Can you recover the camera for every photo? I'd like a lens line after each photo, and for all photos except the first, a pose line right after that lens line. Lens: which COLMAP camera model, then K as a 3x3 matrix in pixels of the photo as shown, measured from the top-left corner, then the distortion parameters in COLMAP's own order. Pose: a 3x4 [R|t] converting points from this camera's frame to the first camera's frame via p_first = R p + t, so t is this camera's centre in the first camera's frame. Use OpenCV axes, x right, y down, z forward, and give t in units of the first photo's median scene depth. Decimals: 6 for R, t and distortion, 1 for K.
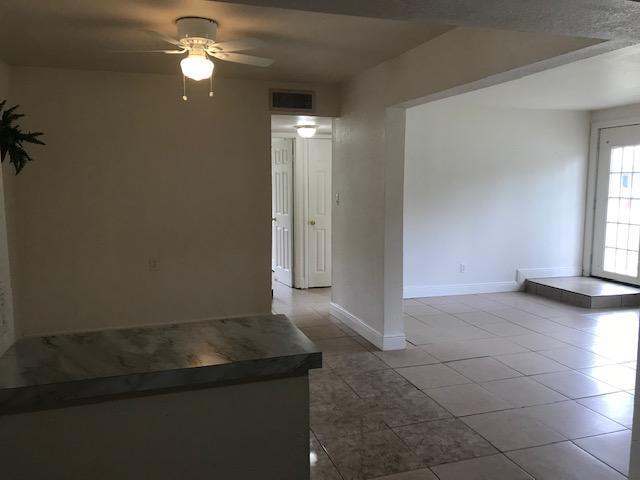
lens RADIAL K [[526.2, 0, 318.5], [0, 526.2, 238.9], [0, 0, 1]] dist [0.058614, -0.046846]
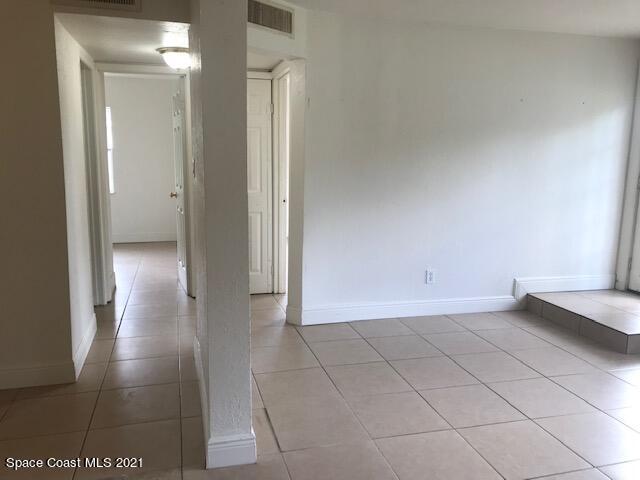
lens RADIAL K [[526.2, 0, 320.0], [0, 526.2, 243.0], [0, 0, 1]] dist [0.058614, -0.046846]
pose [[0.998487, 0.022228, -0.050301, 0.166524], [-0.018744, 0.997460, 0.068712, -0.029065], [0.051700, -0.067665, 0.996368, 0.332847]]
